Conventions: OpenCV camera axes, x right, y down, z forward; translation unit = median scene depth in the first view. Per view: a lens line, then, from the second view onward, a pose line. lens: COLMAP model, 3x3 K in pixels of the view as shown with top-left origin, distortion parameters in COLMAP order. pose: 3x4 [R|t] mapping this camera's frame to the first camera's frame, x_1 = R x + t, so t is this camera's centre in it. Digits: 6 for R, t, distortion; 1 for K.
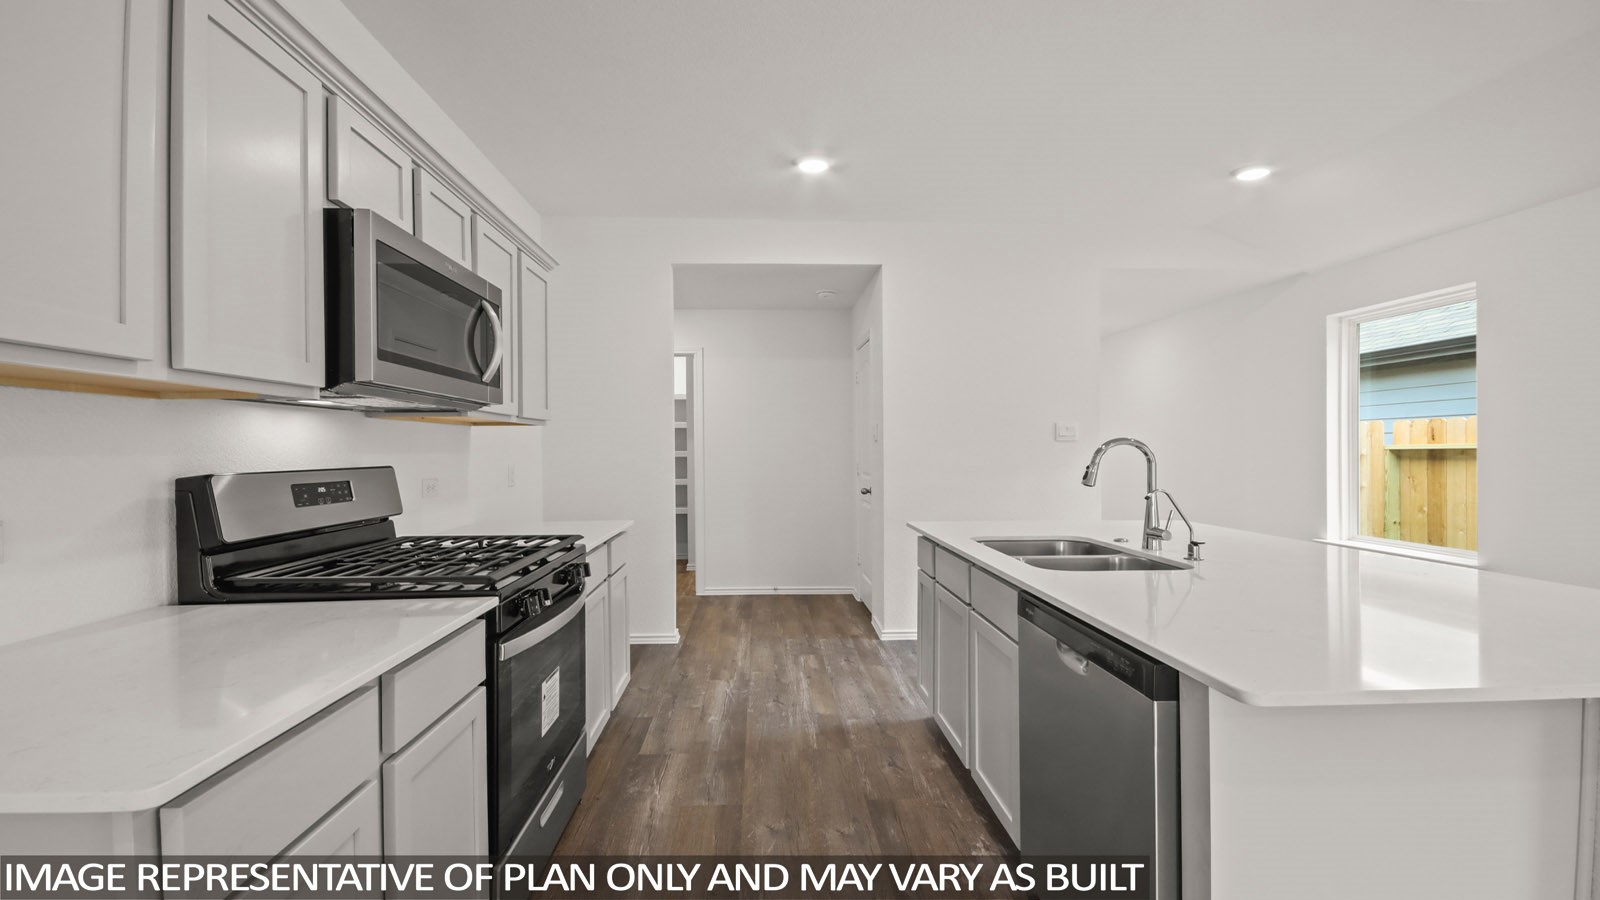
lens RADIAL K [[752.4, 0, 797.6], [0, 752.4, 450.2], [0, 0, 1]] dist [-0.000072, 0.000021]
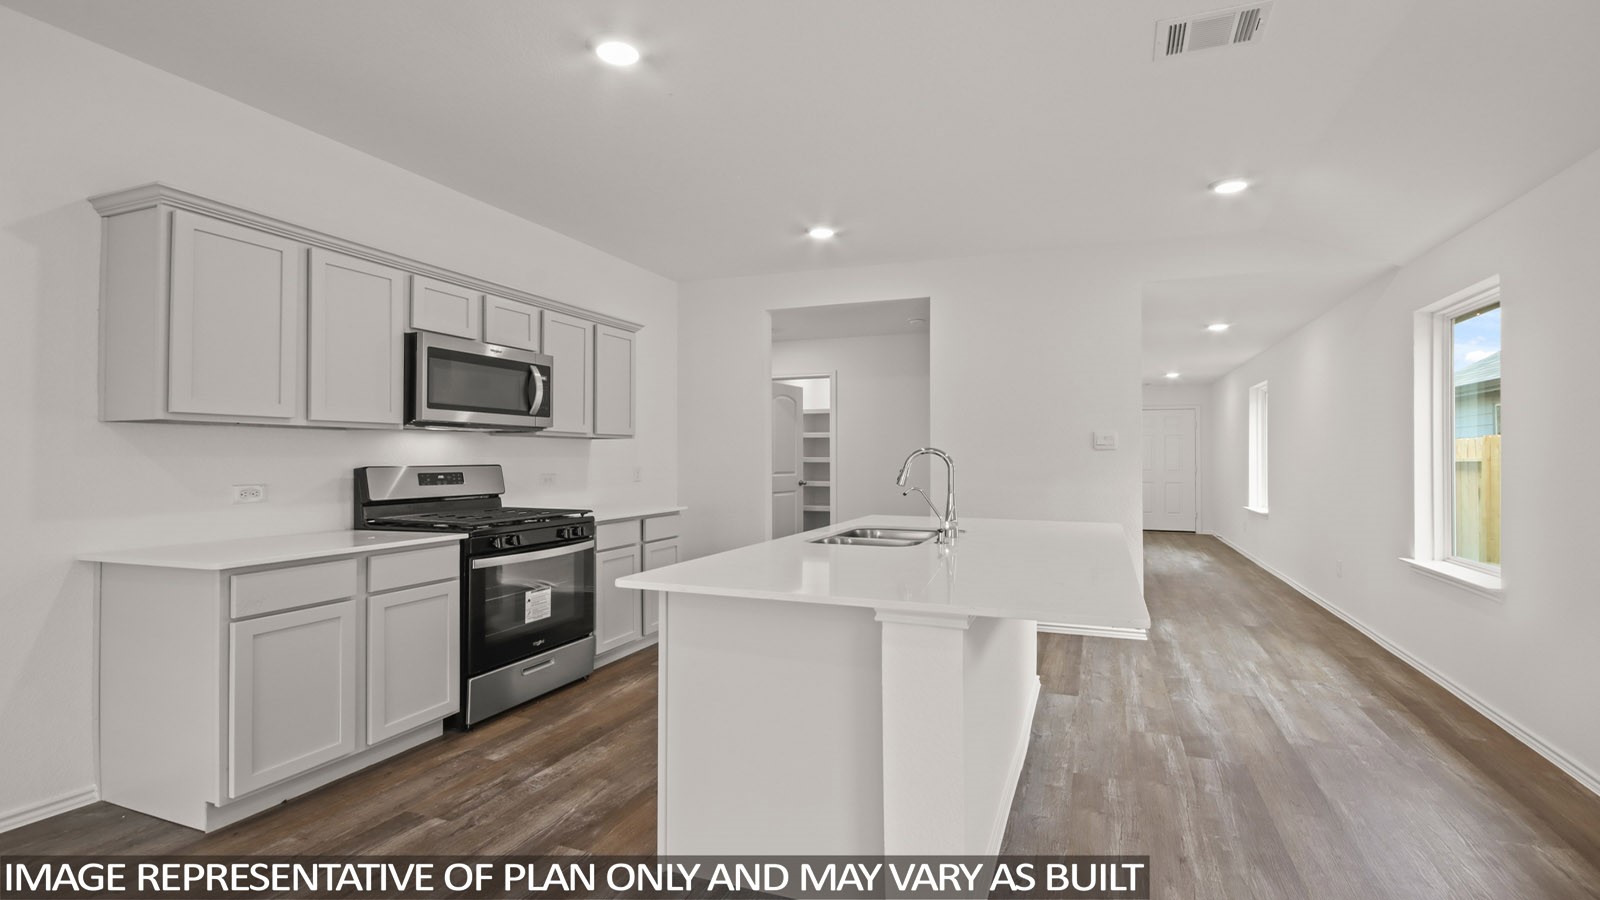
lens RADIAL K [[752.4, 0, 802.0], [0, 752.4, 449.9], [0, 0, 1]] dist [-0.000072, 0.000021]
pose [[0.909278, 0.002206, -0.416183, 0.847656], [-0.005640, 0.999959, -0.007023, -0.004248], [0.416151, 0.008733, 0.909254, -0.268420]]
